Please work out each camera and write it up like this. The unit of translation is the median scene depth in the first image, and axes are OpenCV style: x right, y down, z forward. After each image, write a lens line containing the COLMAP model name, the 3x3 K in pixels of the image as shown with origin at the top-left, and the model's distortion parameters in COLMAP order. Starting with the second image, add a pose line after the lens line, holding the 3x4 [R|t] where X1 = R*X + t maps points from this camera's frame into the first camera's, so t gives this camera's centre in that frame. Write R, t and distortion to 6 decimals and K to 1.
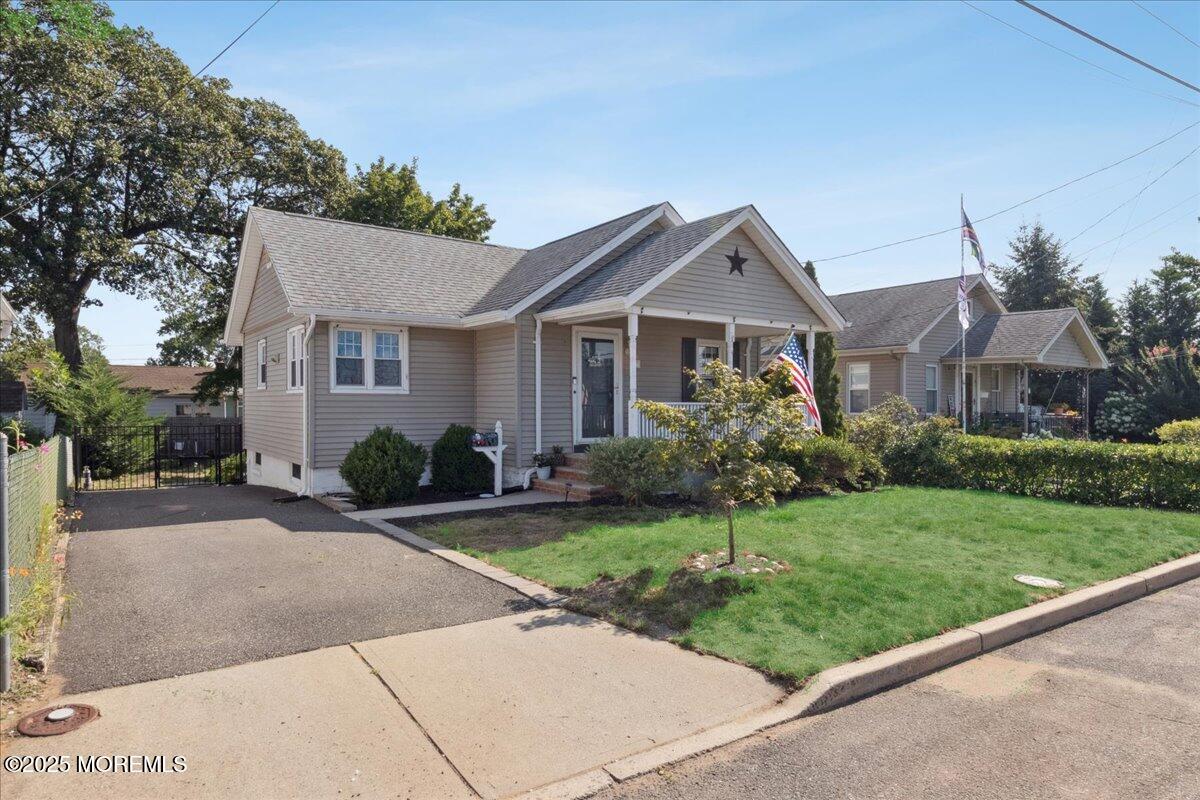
lens RADIAL K [[539.8, 0, 601.9], [0, 539.8, 403.2], [0, 0, 1]] dist [-0.002340, -0.000221]
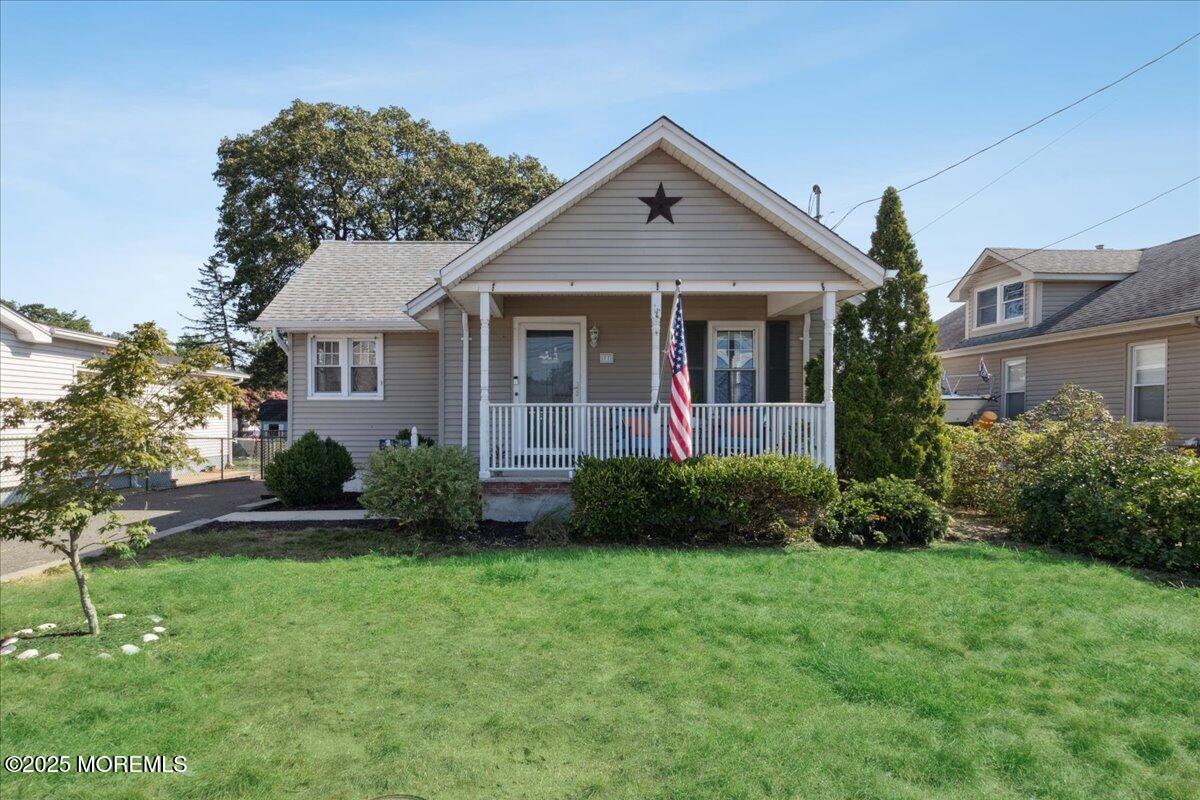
lens RADIAL K [[539.8, 0, 581.1], [0, 539.8, 425.3], [0, 0, 1]] dist [-0.002340, -0.000221]
pose [[0.878507, 0.004721, -0.477706, 0.468789], [0.006207, 0.999754, 0.021295, 0.011647], [0.477689, -0.021673, 0.878261, 0.303926]]
